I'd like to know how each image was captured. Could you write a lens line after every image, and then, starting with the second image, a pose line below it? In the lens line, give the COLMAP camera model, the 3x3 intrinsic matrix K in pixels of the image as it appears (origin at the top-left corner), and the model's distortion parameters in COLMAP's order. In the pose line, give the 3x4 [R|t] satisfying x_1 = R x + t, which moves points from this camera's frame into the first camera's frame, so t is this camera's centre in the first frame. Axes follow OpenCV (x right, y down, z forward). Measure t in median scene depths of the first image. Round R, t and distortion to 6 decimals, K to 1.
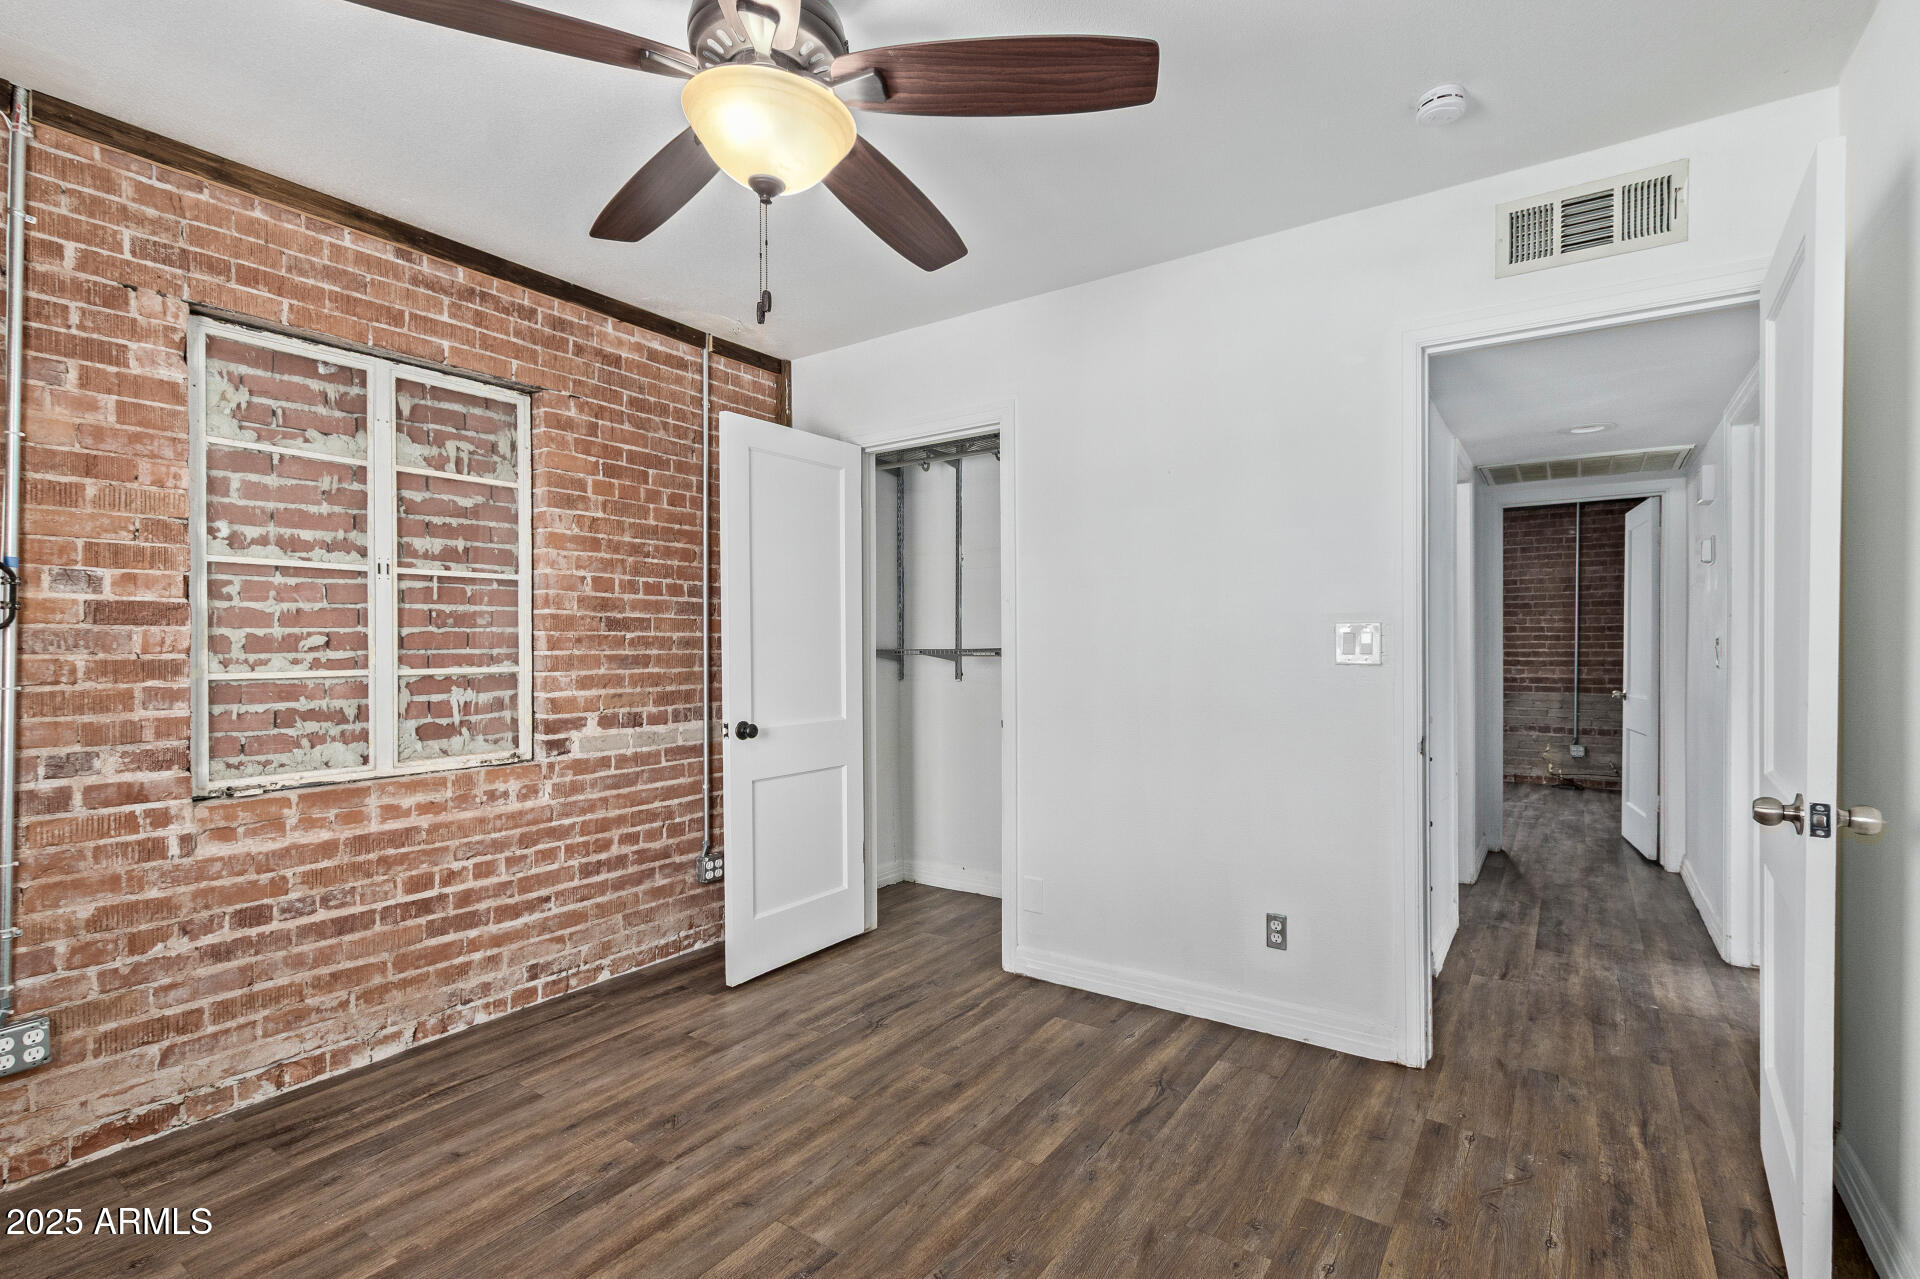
lens RADIAL K [[887.3, 0, 949.3], [0, 887.3, 646.1], [0, 0, 1]] dist [0.002560, -0.001341]
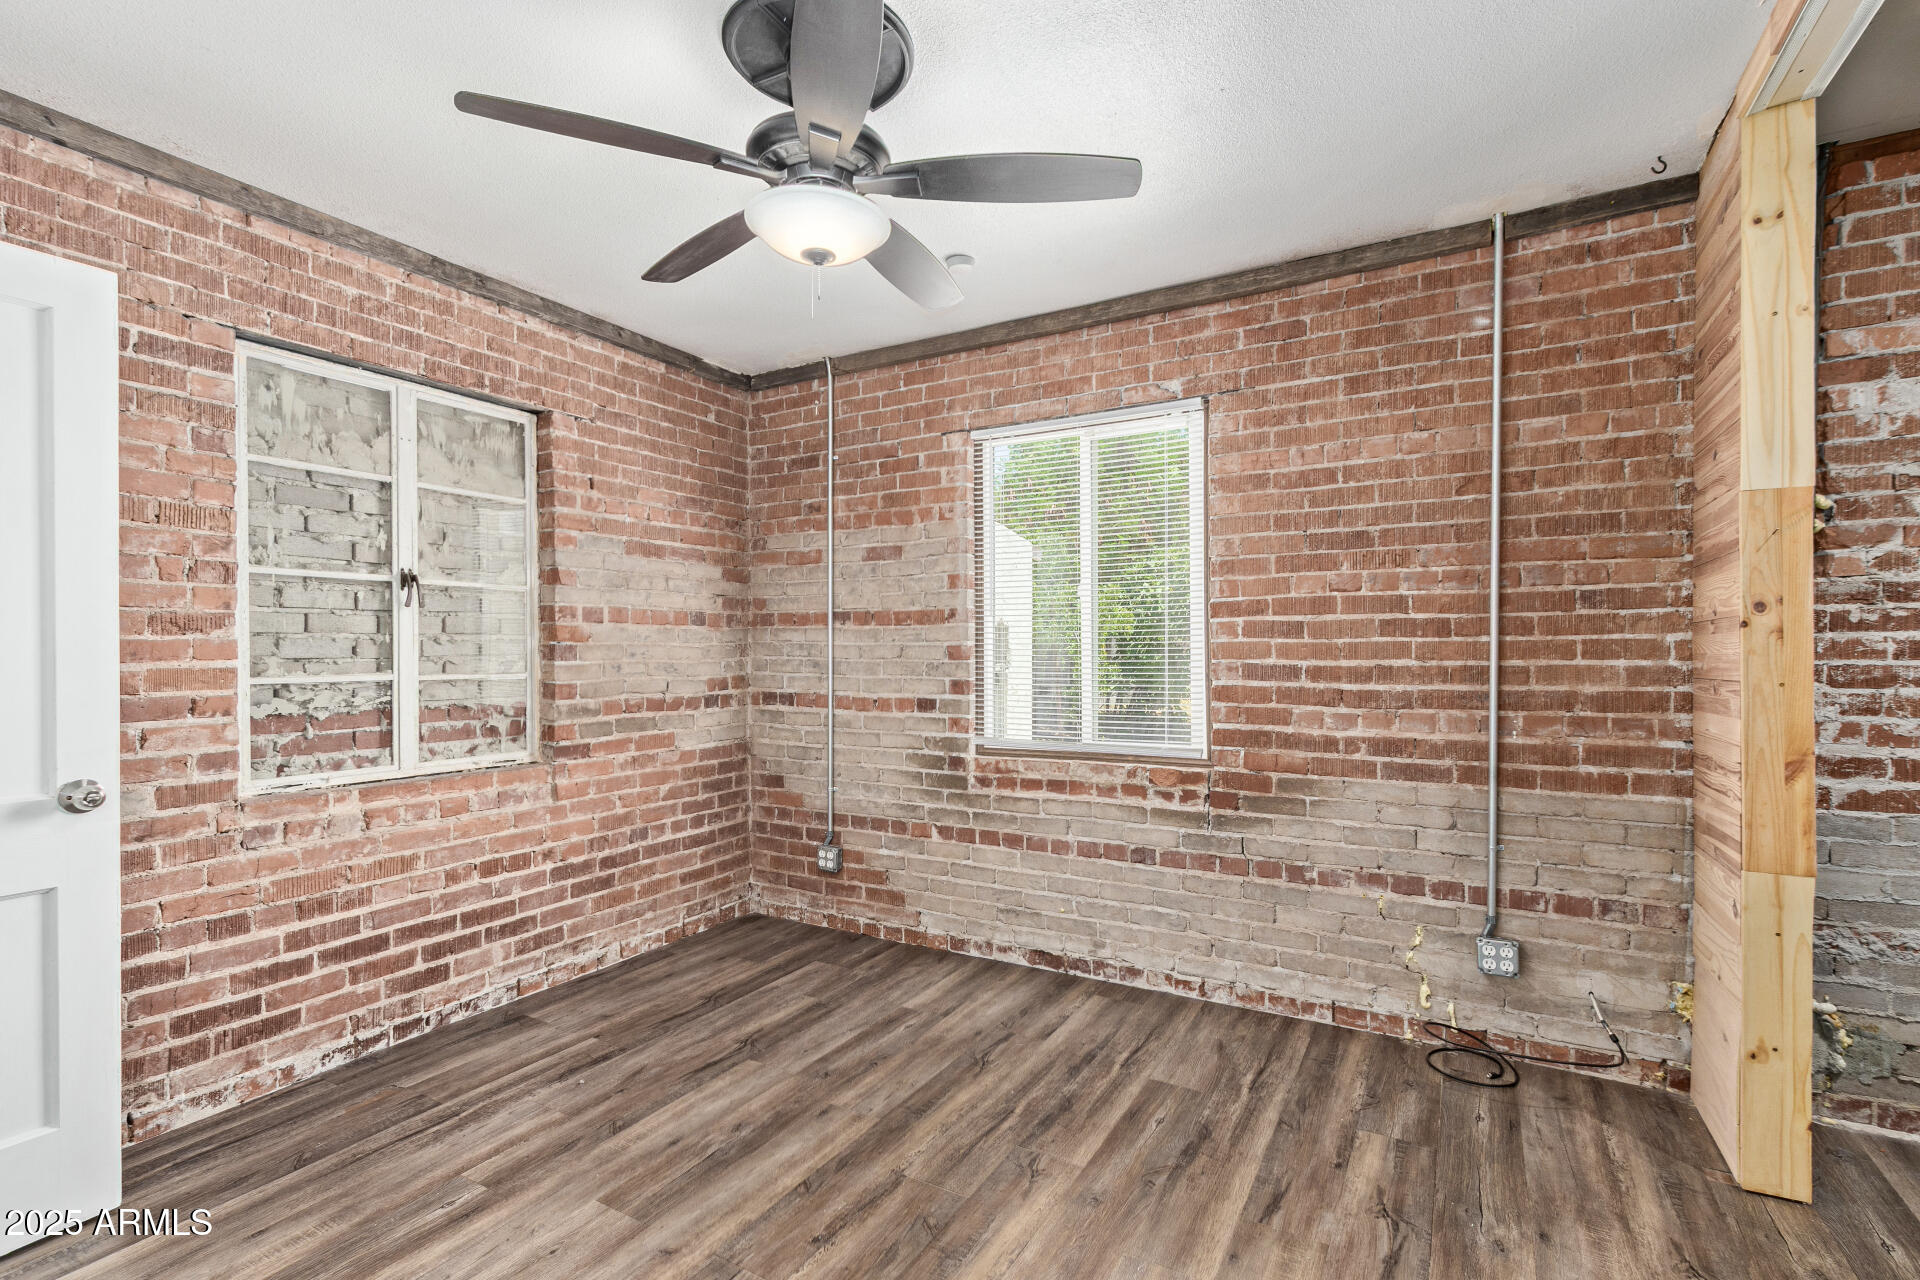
lens RADIAL K [[887.3, 0, 955.2], [0, 887.3, 652.6], [0, 0, 1]] dist [0.002560, -0.001341]
pose [[0.996435, -0.004060, 0.084263, 0.463368], [0.003769, 0.999986, 0.003604, -0.001463], [-0.084276, -0.003273, 0.996437, 0.666510]]
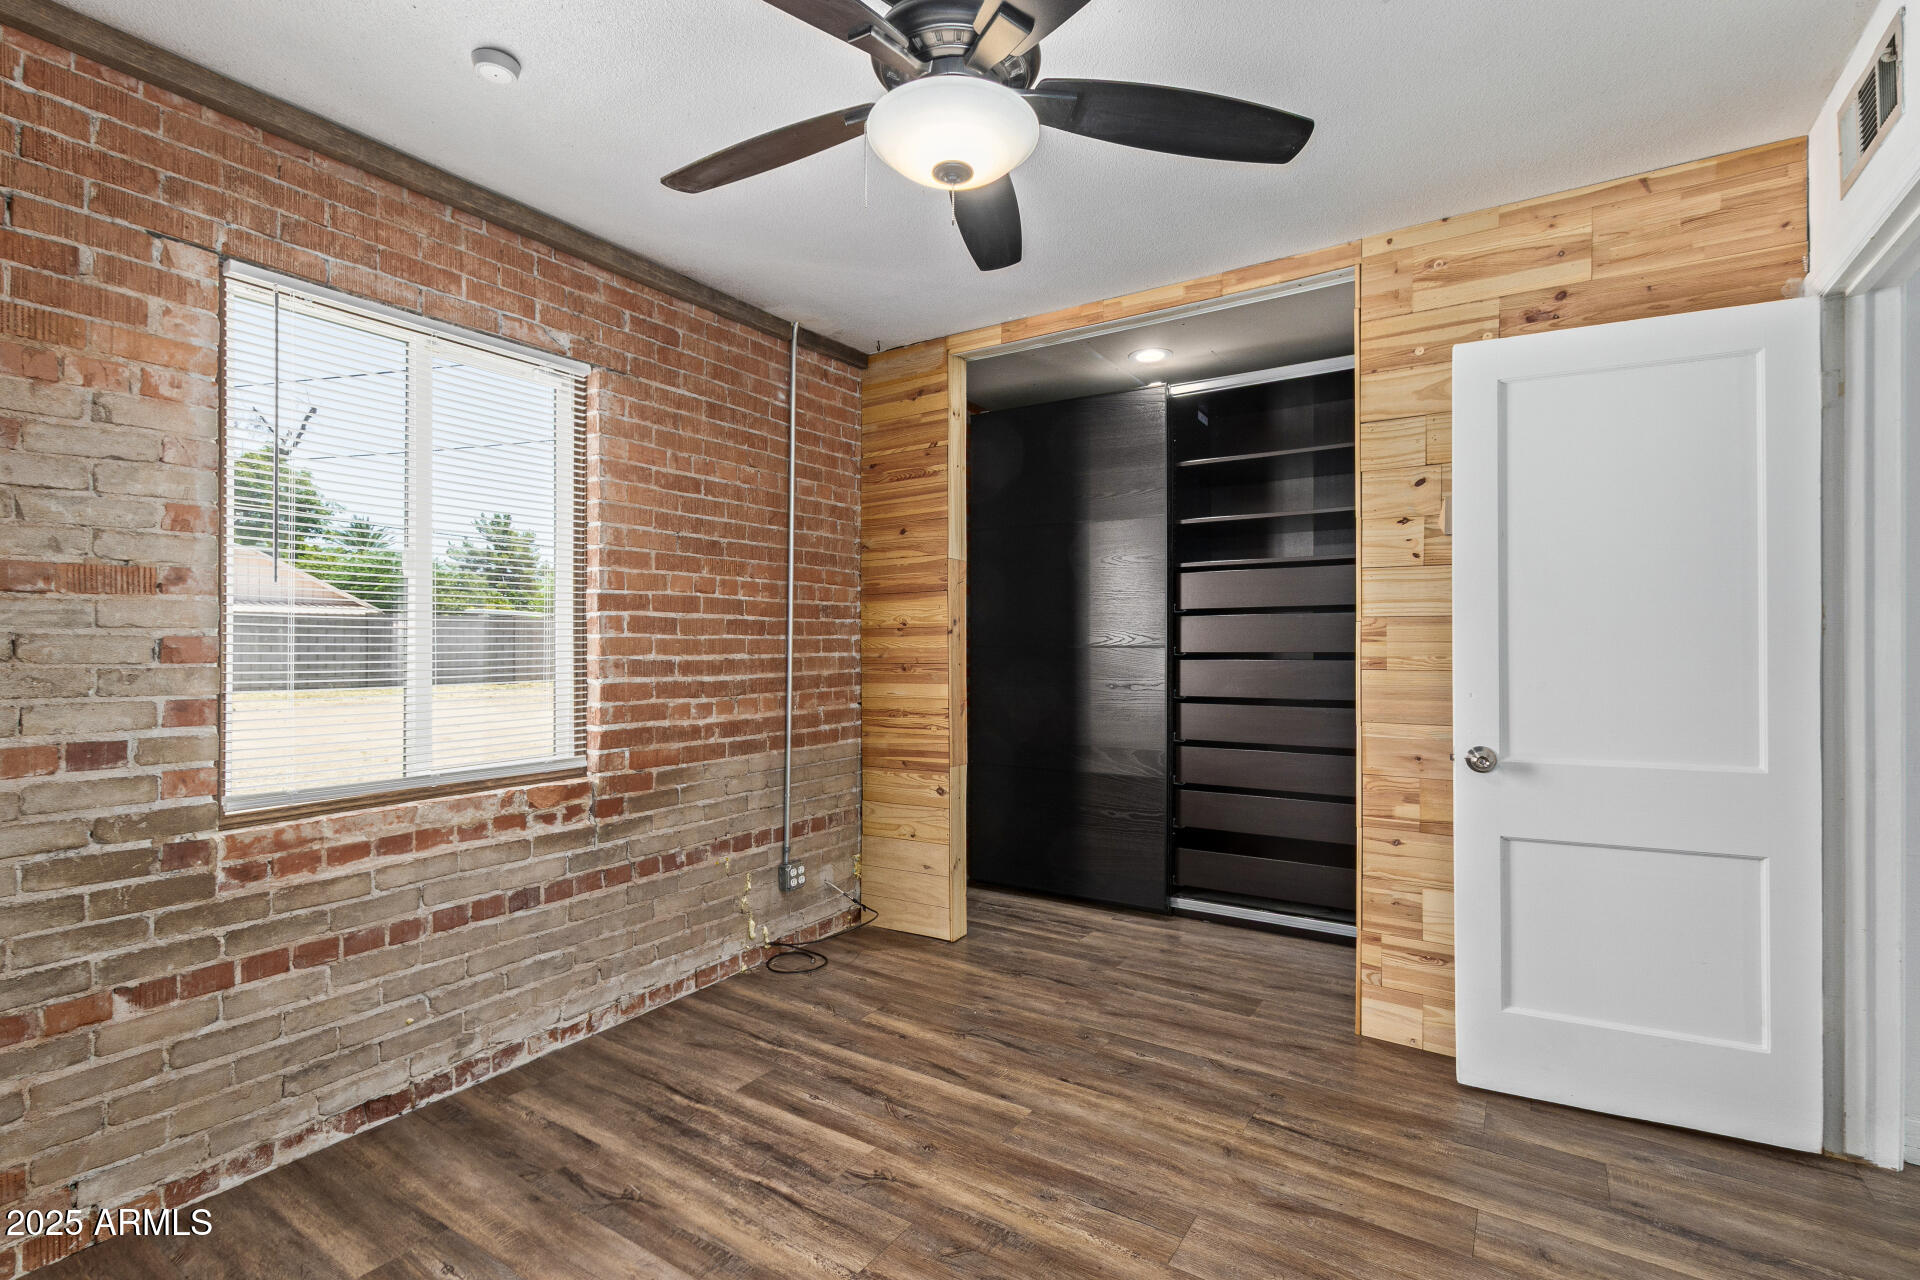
lens RADIAL K [[887.3, 0, 957.8], [0, 887.3, 640.3], [0, 0, 1]] dist [0.002560, -0.001341]
pose [[-0.043415, 0.005768, 0.999040, 0.241846], [0.001549, 0.999983, -0.005706, -0.000573], [-0.999056, 0.001300, -0.043423, 0.922457]]
